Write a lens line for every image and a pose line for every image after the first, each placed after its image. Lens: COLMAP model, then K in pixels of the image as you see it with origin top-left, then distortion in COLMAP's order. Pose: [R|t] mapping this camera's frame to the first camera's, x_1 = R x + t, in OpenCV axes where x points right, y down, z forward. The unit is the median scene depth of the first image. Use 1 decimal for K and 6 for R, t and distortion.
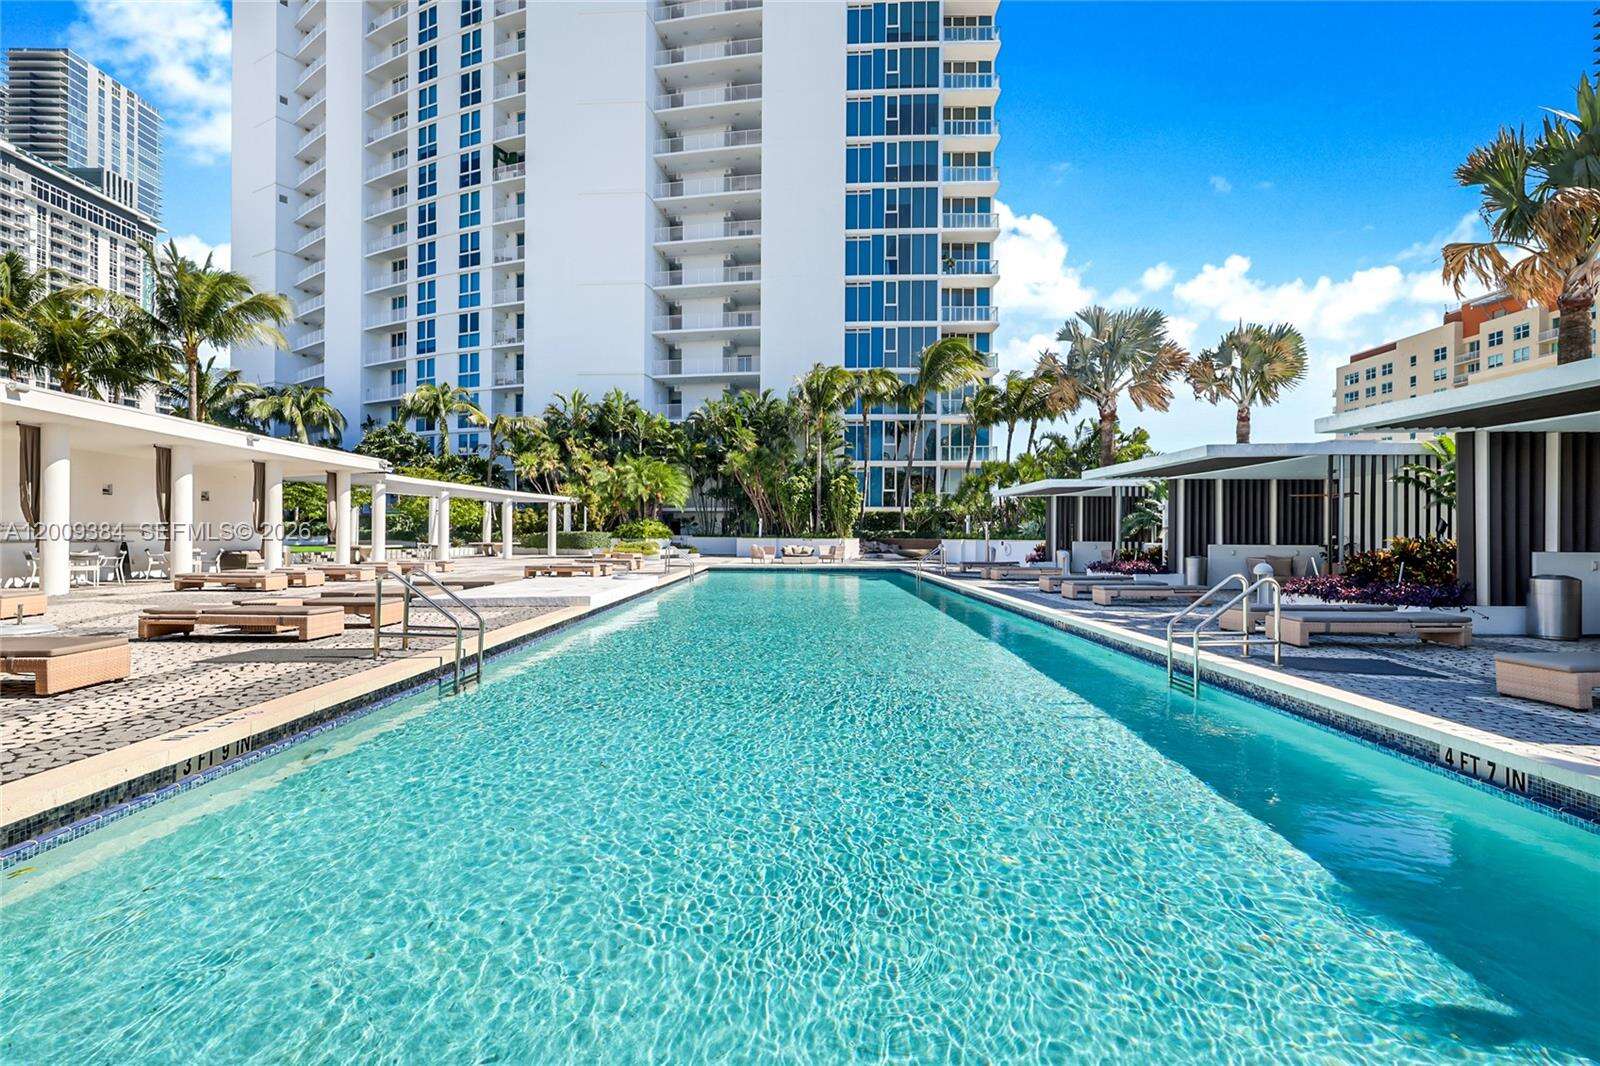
lens RADIAL K [[720.0, 0, 804.0], [0, 720.0, 527.4], [0, 0, 1]] dist [0.000328, 0.000700]
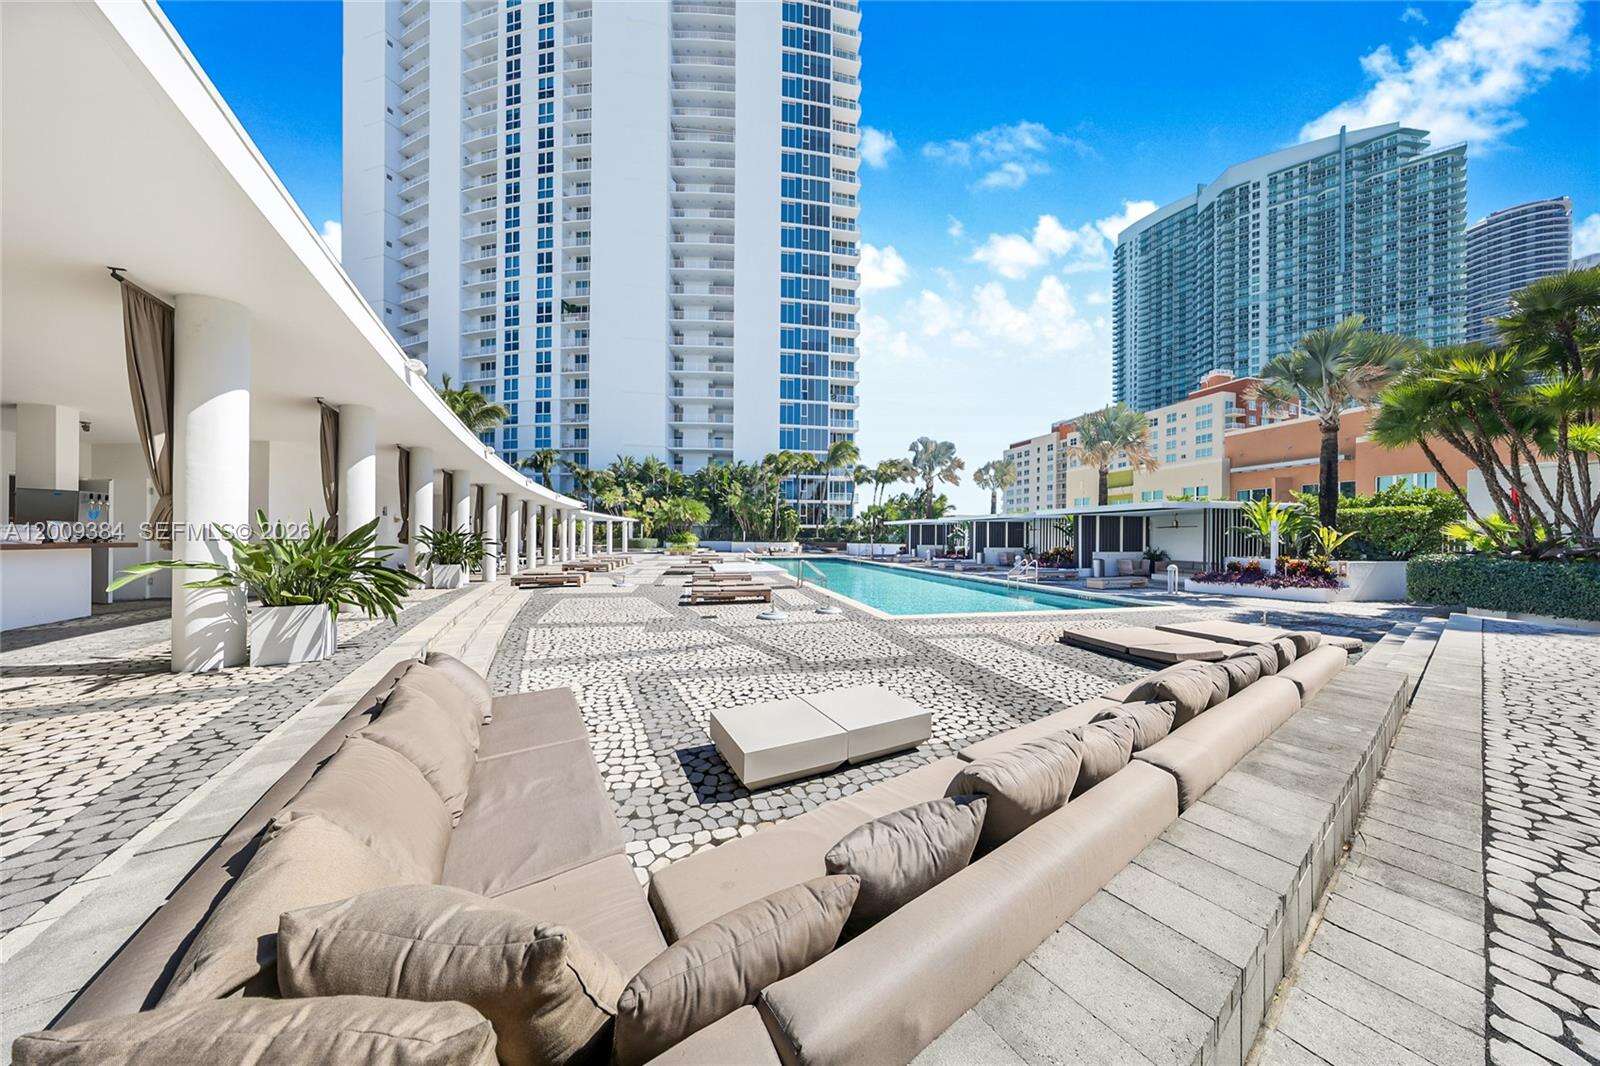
lens RADIAL K [[455.2, 0, 800.0], [0, 455.2, 533.0], [0, 0, 1]] dist [-0.000450, -0.000073]
pose [[0.974173, 0.004504, 0.225757, -0.156051], [-0.005423, 0.999979, 0.003450, -0.010675], [-0.225737, -0.004585, 0.974178, -0.148362]]
